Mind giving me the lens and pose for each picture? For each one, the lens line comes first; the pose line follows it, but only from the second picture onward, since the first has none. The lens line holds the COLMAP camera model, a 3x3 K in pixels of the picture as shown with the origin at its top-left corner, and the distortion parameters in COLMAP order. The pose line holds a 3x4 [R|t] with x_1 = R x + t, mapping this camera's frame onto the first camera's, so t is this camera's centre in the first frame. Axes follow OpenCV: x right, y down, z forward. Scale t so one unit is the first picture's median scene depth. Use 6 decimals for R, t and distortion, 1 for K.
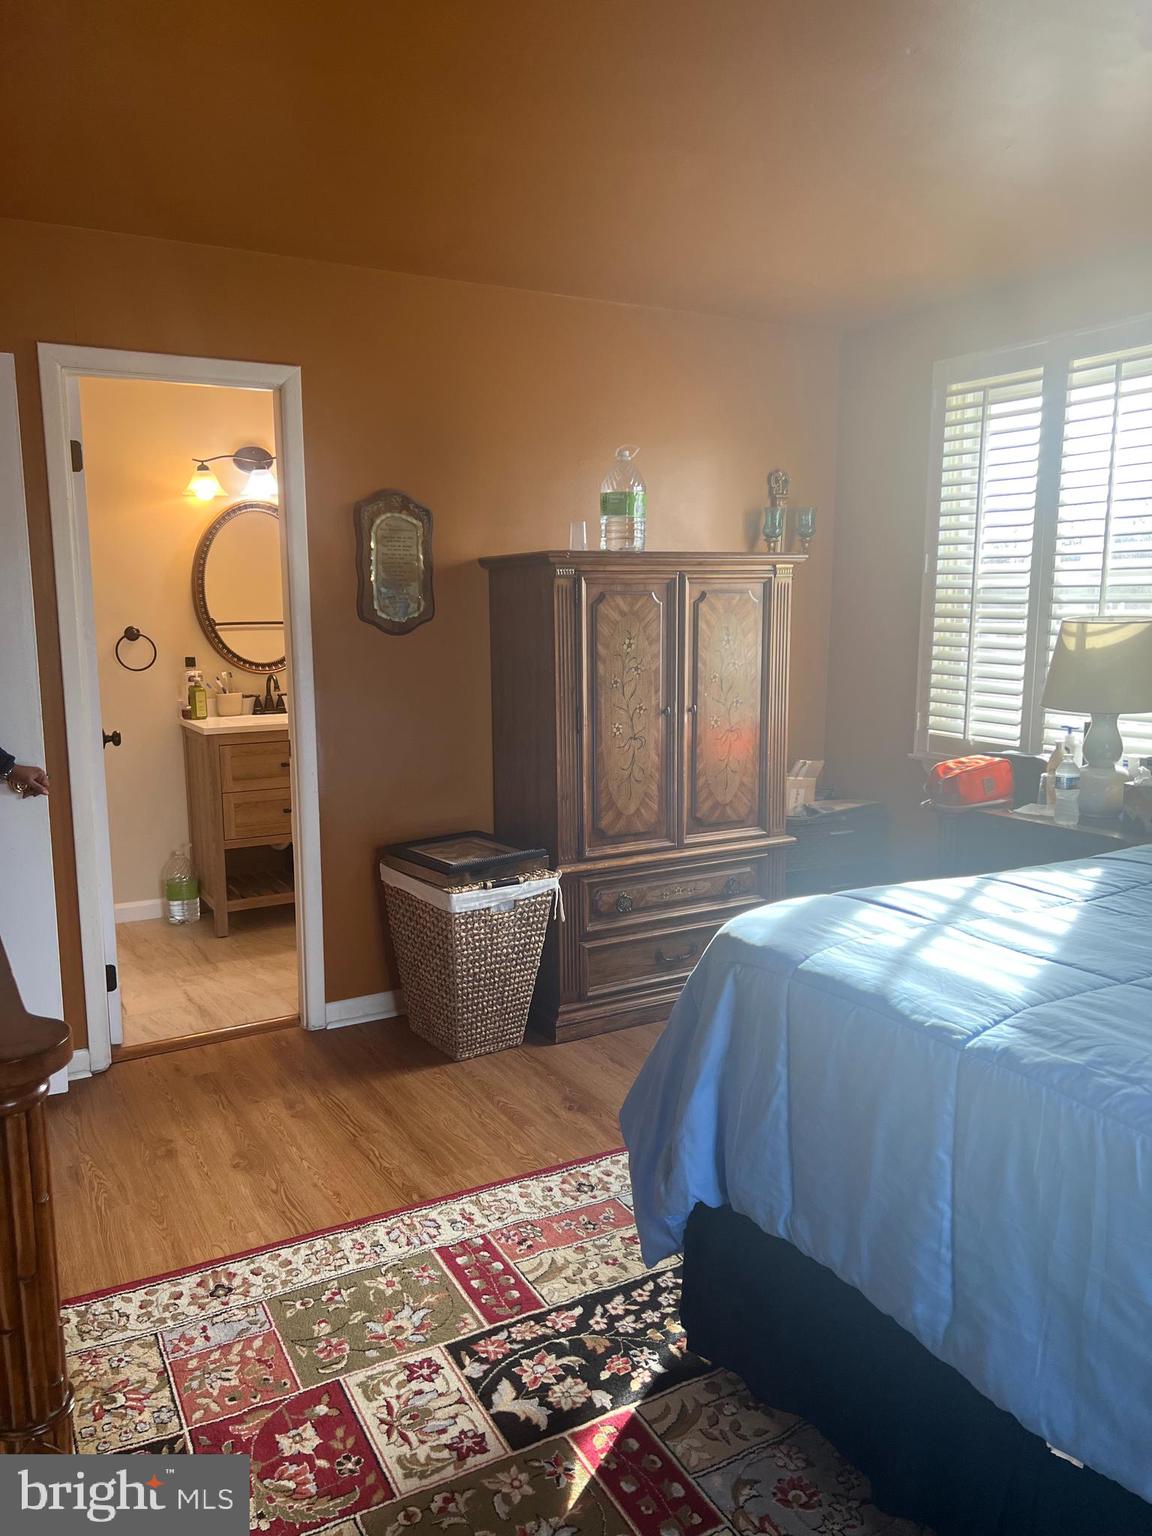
lens RADIAL K [[1150.9, 0, 564.6], [0, 1150.9, 775.9], [0, 0, 1]] dist [0.058728, -0.067081]
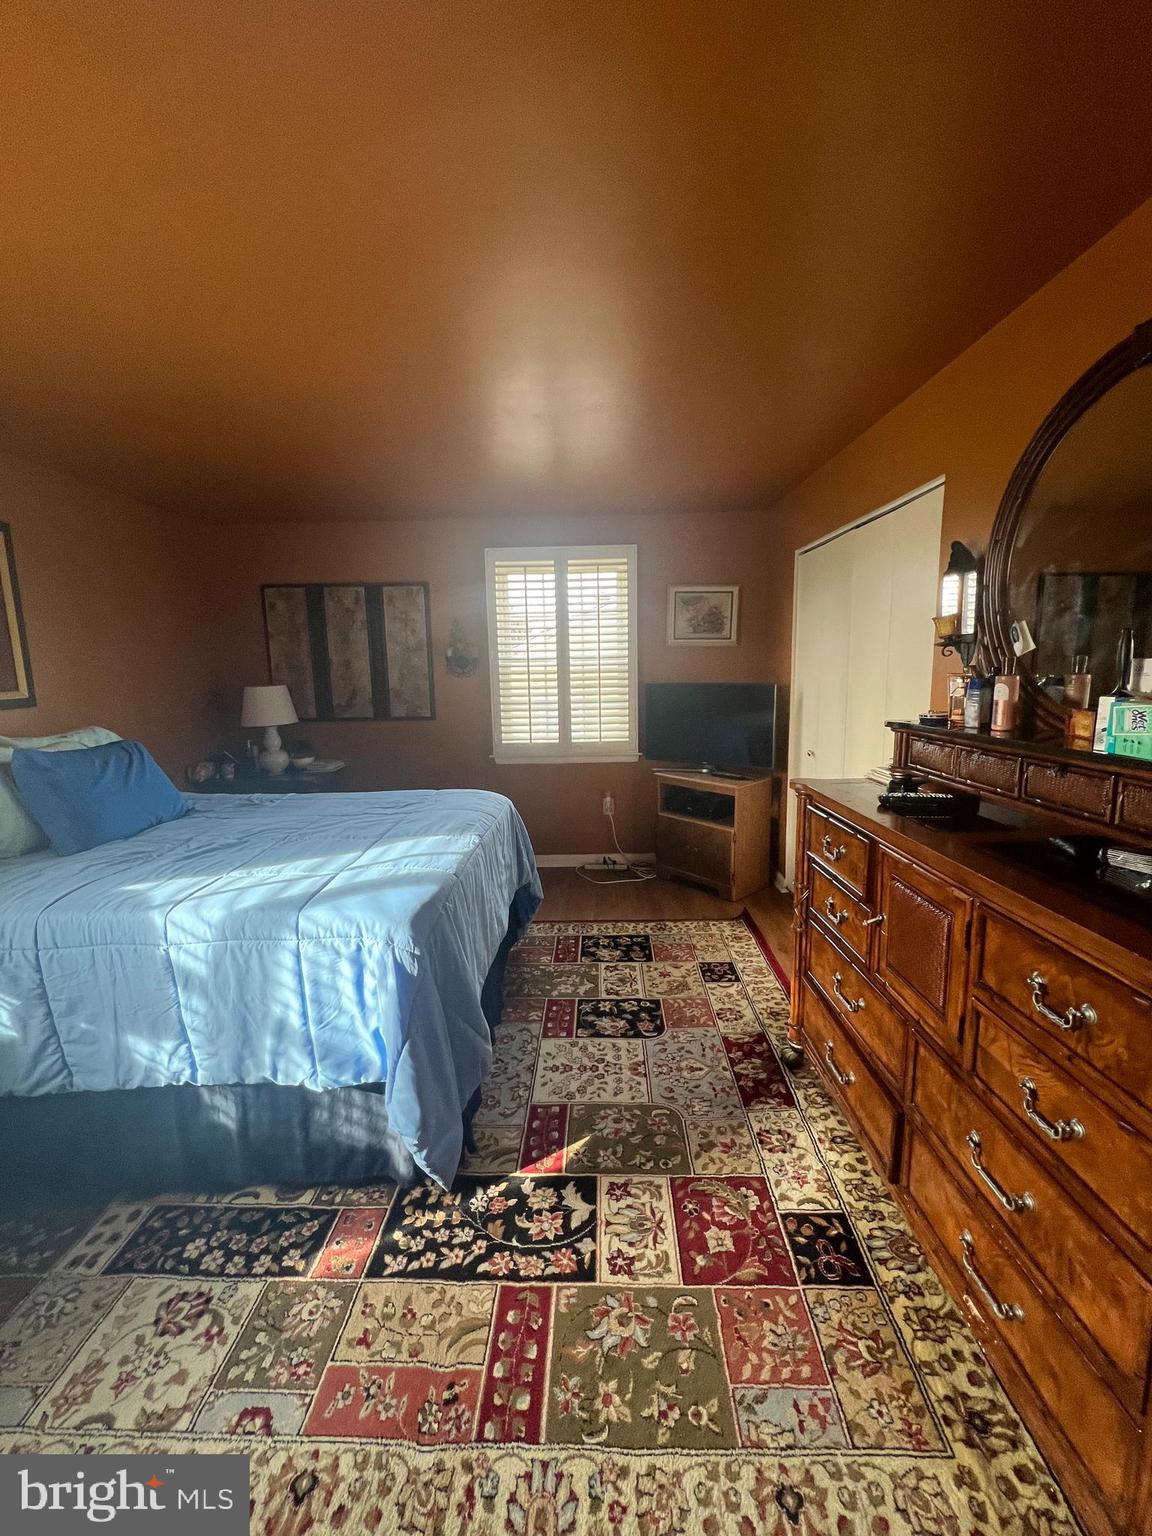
lens RADIAL K [[611.4, 0, 581.4], [0, 611.4, 767.1], [0, 0, 1]] dist [-0.002978, -0.000643]
pose [[-0.867877, -0.055174, 0.493706, -0.369576], [0.103992, 0.951618, 0.289152, -0.212629], [-0.485773, 0.302290, -0.820150, 1.336530]]
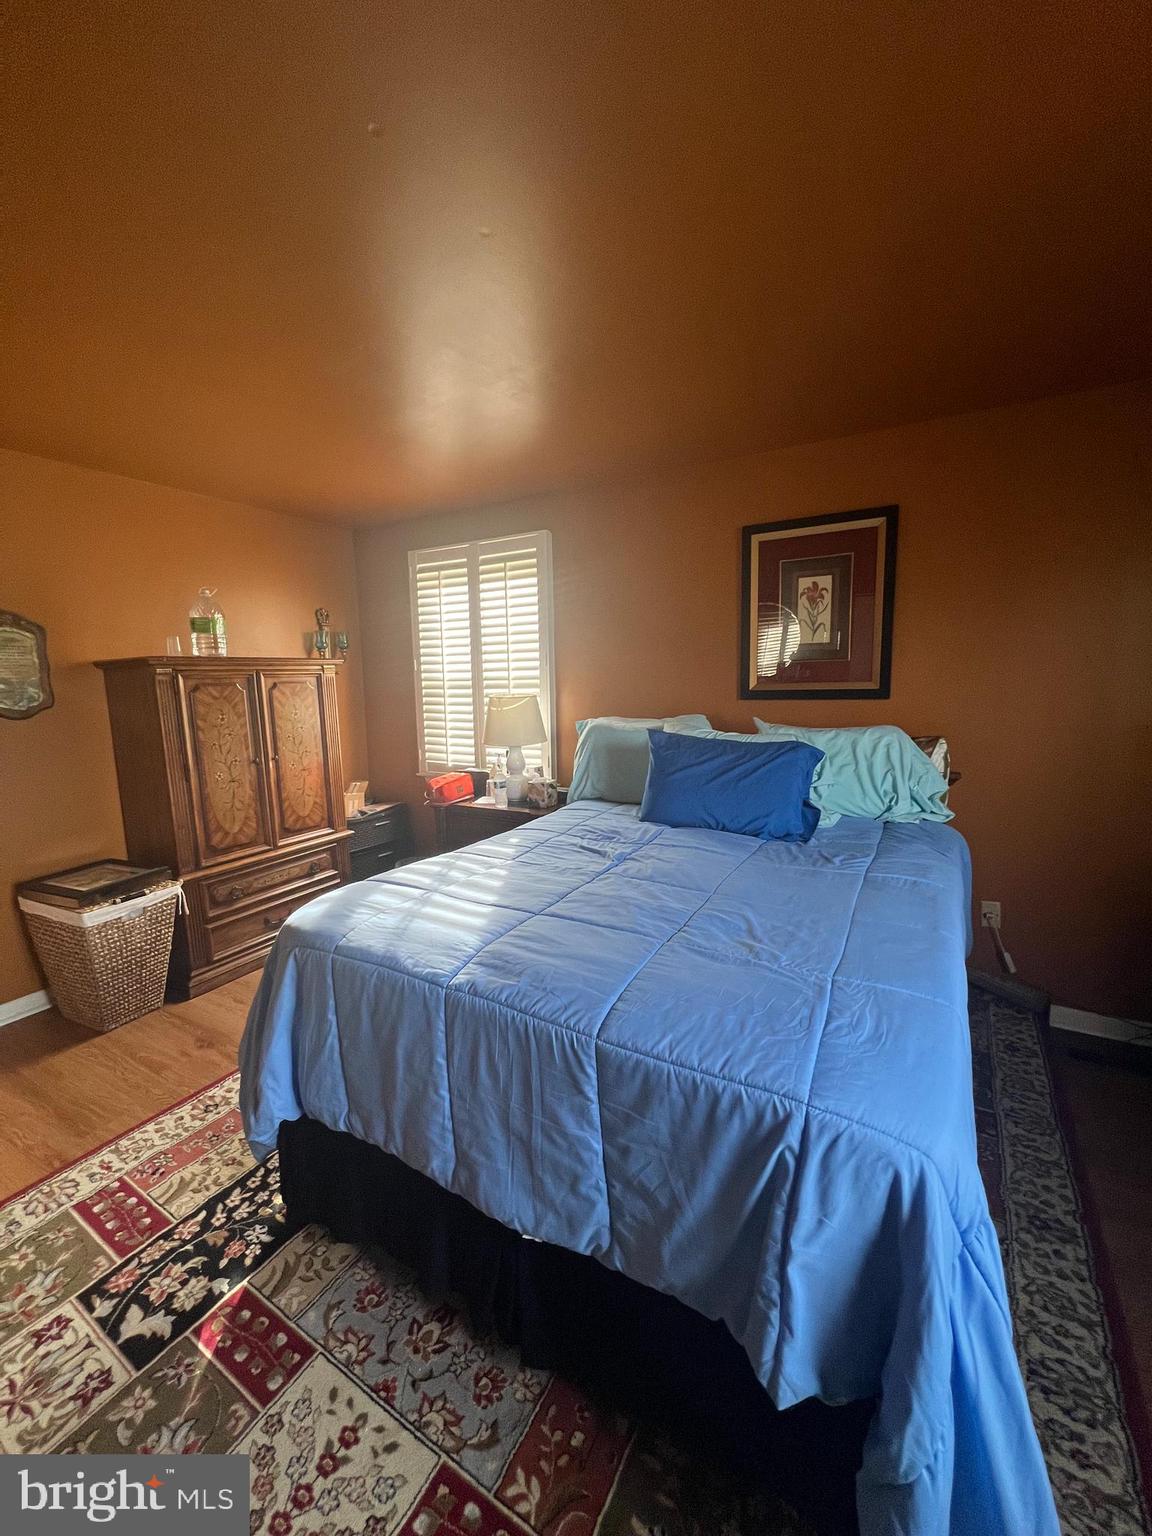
lens RADIAL K [[611.4, 0, 579.0], [0, 611.4, 768.3], [0, 0, 1]] dist [-0.002978, -0.000643]
pose [[0.858640, -0.086353, 0.505253, 0.076704], [0.092940, 0.995597, 0.012215, -0.028650], [-0.504083, 0.036470, 0.862885, 0.145184]]
